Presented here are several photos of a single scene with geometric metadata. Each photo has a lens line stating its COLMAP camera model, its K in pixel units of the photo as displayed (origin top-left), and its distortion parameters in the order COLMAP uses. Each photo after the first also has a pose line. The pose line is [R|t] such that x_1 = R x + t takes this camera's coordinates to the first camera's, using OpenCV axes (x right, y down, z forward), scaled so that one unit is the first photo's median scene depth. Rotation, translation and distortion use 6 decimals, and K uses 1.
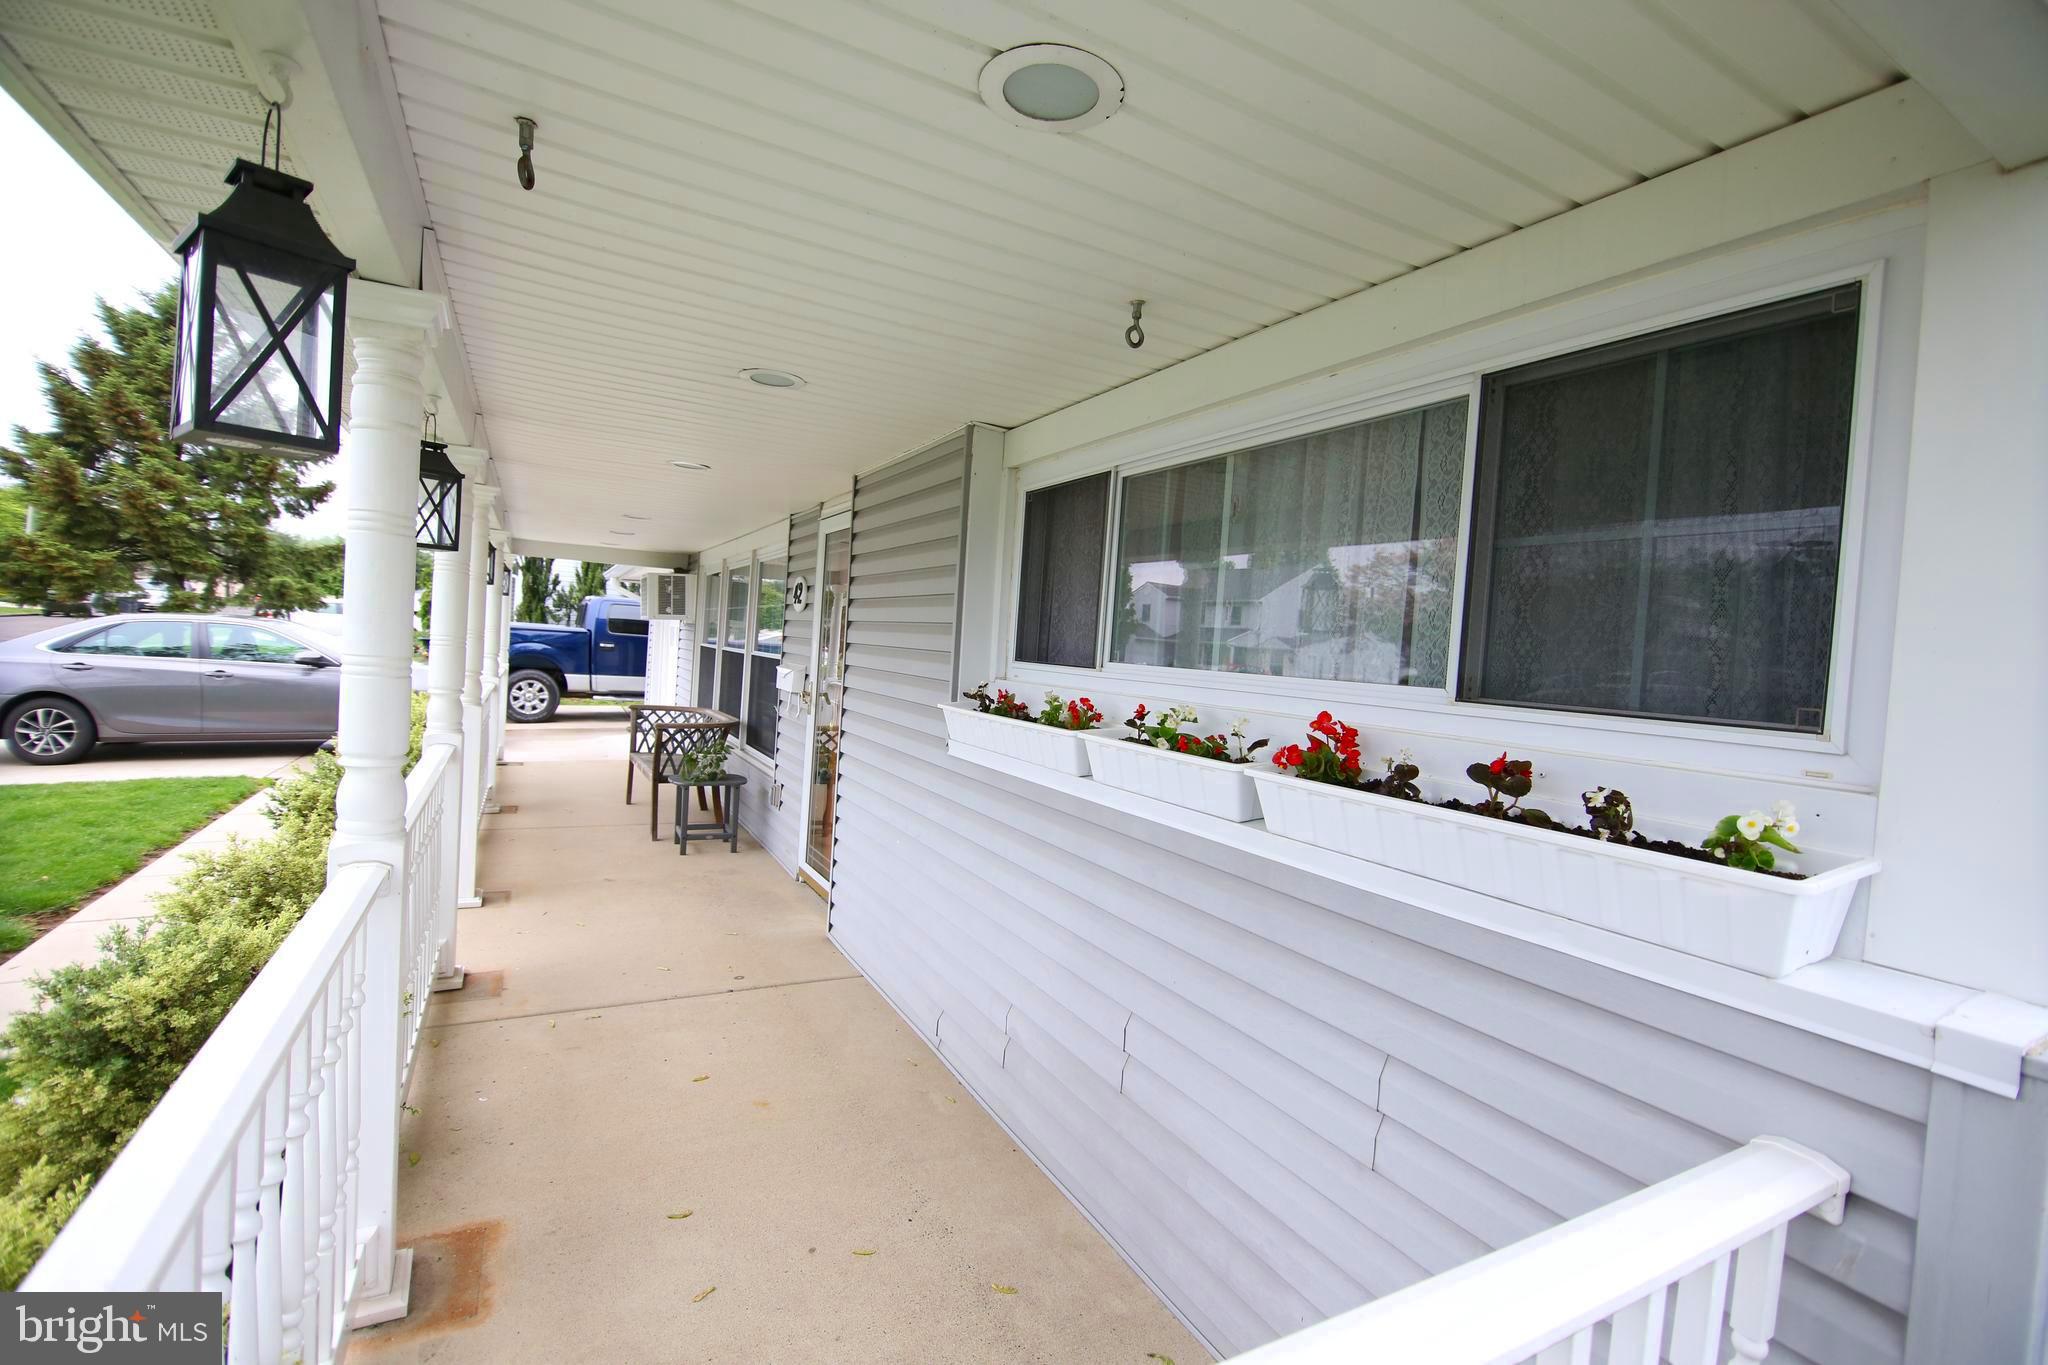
lens RADIAL K [[913.3, 0, 1020.1], [0, 913.3, 672.4], [0, 0, 1]] dist [-0.000697, -0.000191]
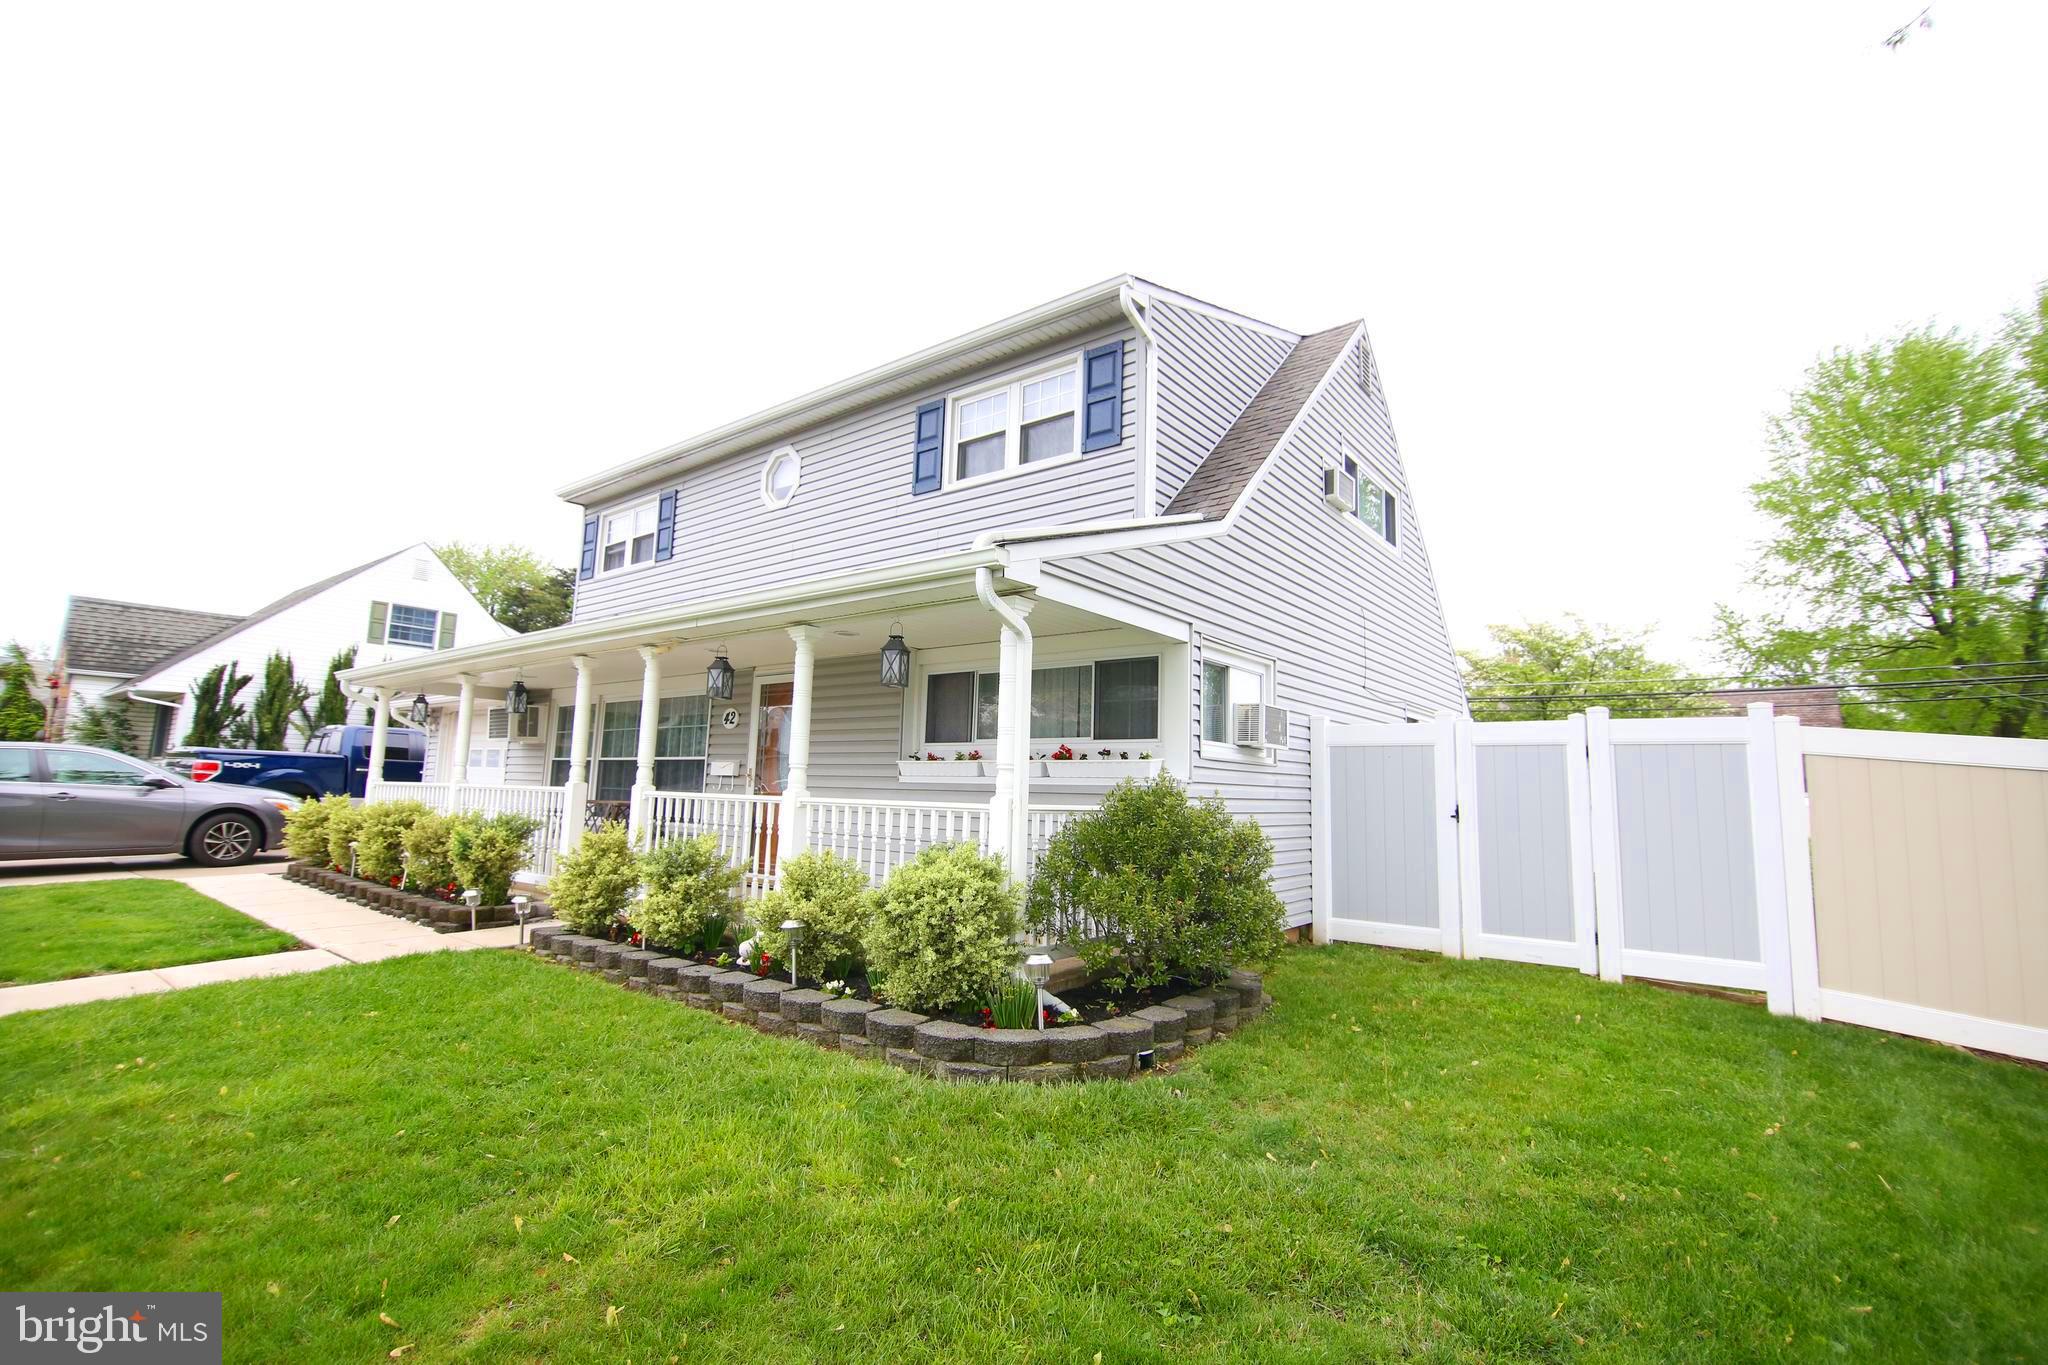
lens RADIAL K [[913.3, 0, 1020.1], [0, 913.3, 672.4], [0, 0, 1]] dist [-0.000697, -0.000191]
pose [[0.915158, 0.015154, 0.402810, -0.791262], [0.041350, 0.990492, -0.131208, 0.136898], [-0.400969, 0.136732, 0.905830, -1.403574]]
